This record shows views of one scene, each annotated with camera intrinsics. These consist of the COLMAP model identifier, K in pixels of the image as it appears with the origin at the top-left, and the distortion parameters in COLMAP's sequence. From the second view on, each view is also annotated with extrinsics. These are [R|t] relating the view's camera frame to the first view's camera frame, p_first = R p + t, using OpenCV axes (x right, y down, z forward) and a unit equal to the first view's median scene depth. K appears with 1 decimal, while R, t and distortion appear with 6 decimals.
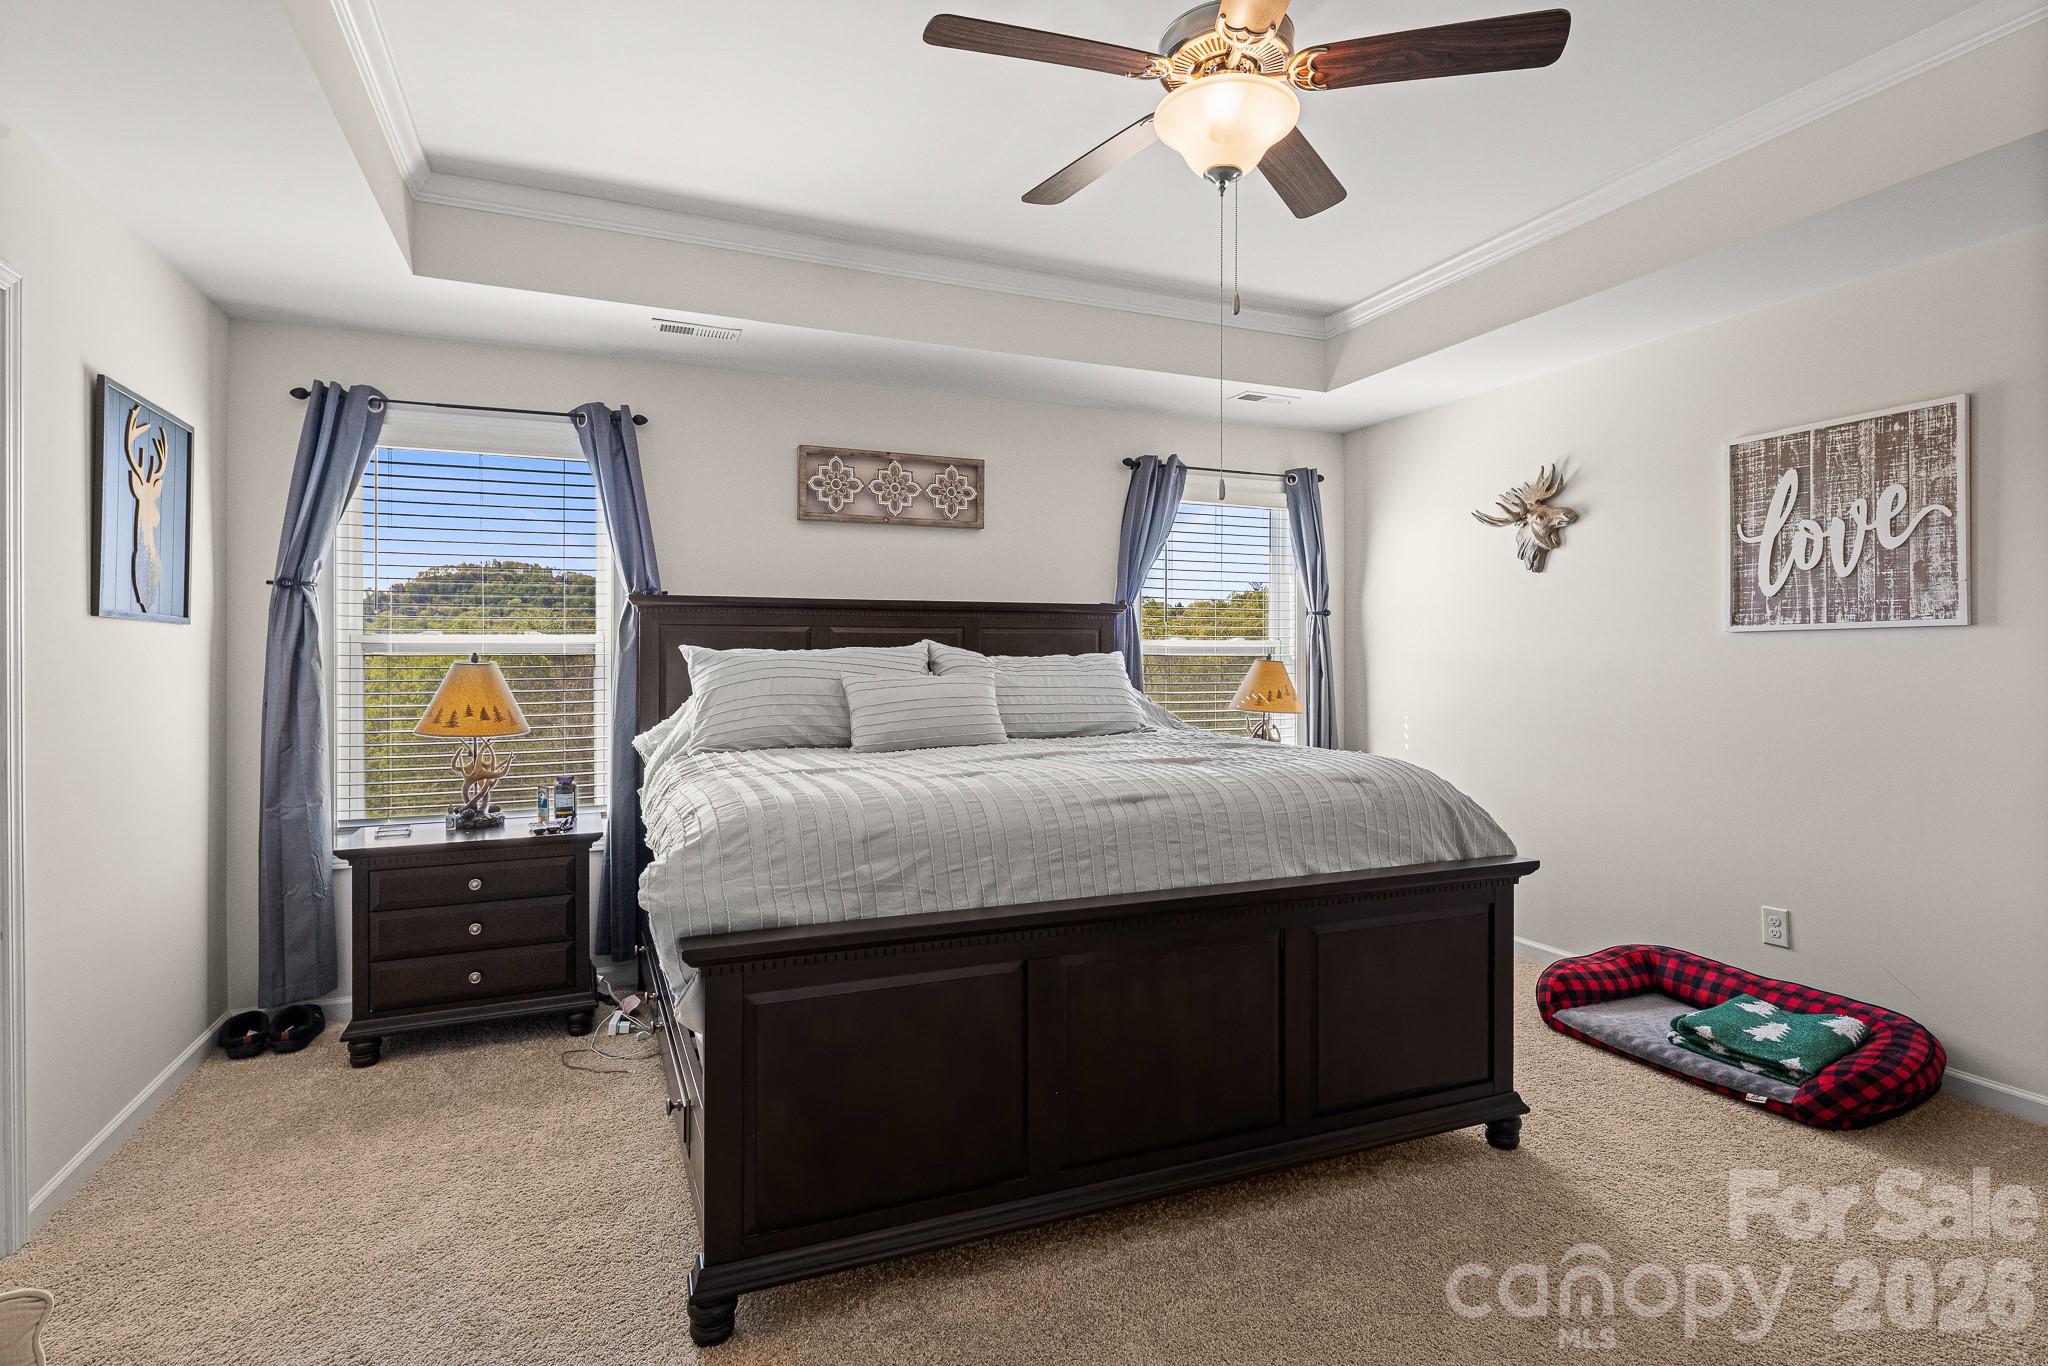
lens RADIAL K [[1012.4, 0, 1006.9], [0, 1012.4, 663.5], [0, 0, 1]] dist [0.001971, -0.000933]
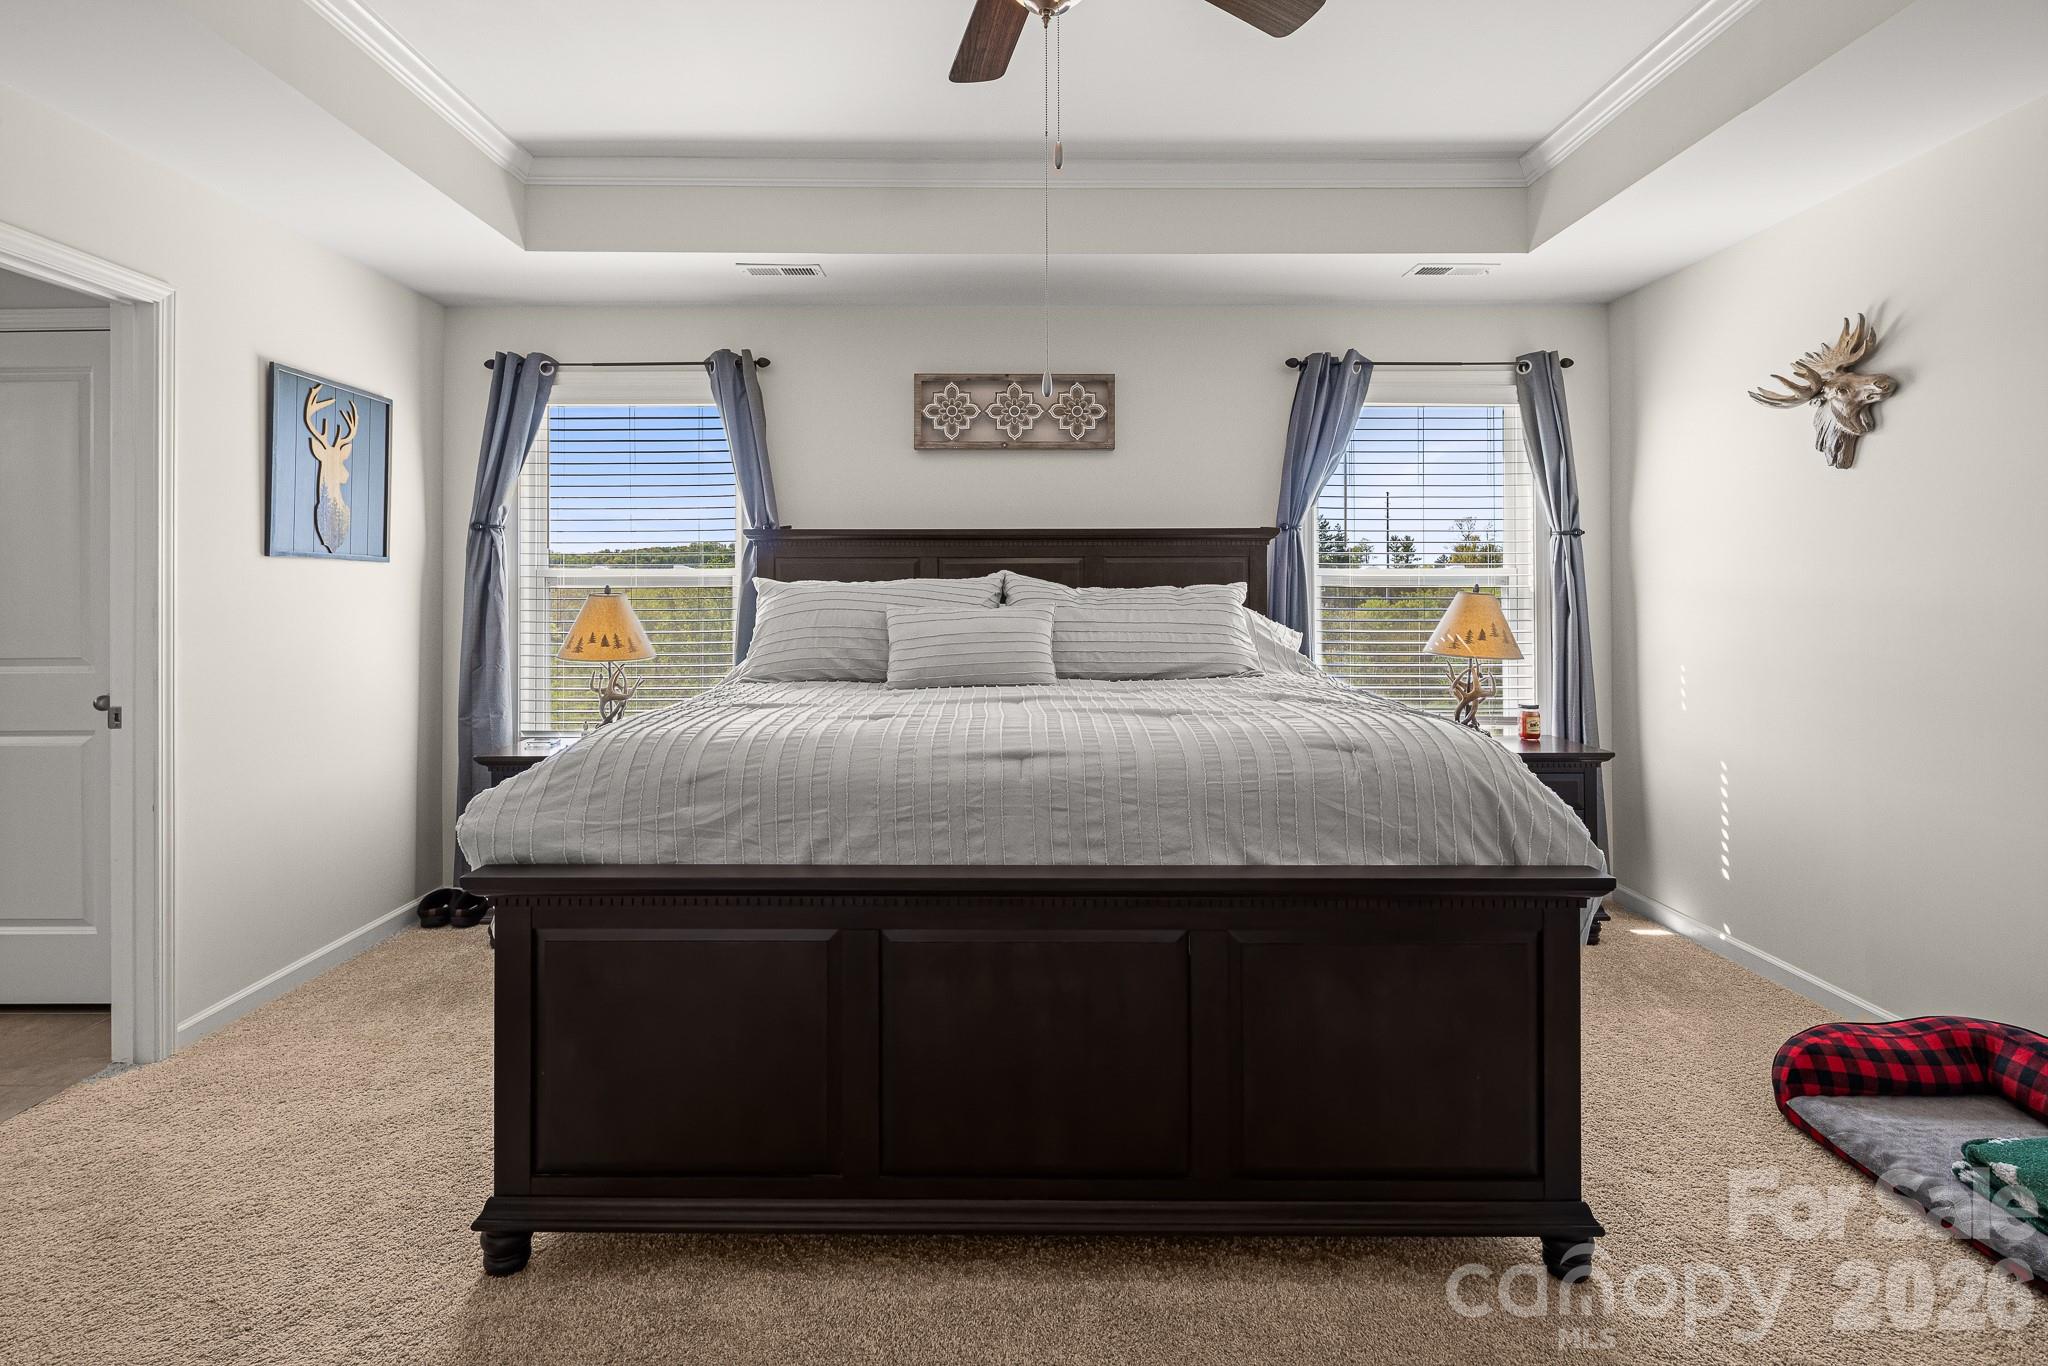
lens RADIAL K [[1023.7, 0, 991.2], [0, 1023.7, 585.2], [0, 0, 1]] dist [0.001471, -0.002468]
pose [[0.923612, -0.002511, -0.383322, 0.280710], [-0.001703, 0.999942, -0.010652, 0.000355], [0.383326, 0.010491, 0.923554, 0.125996]]
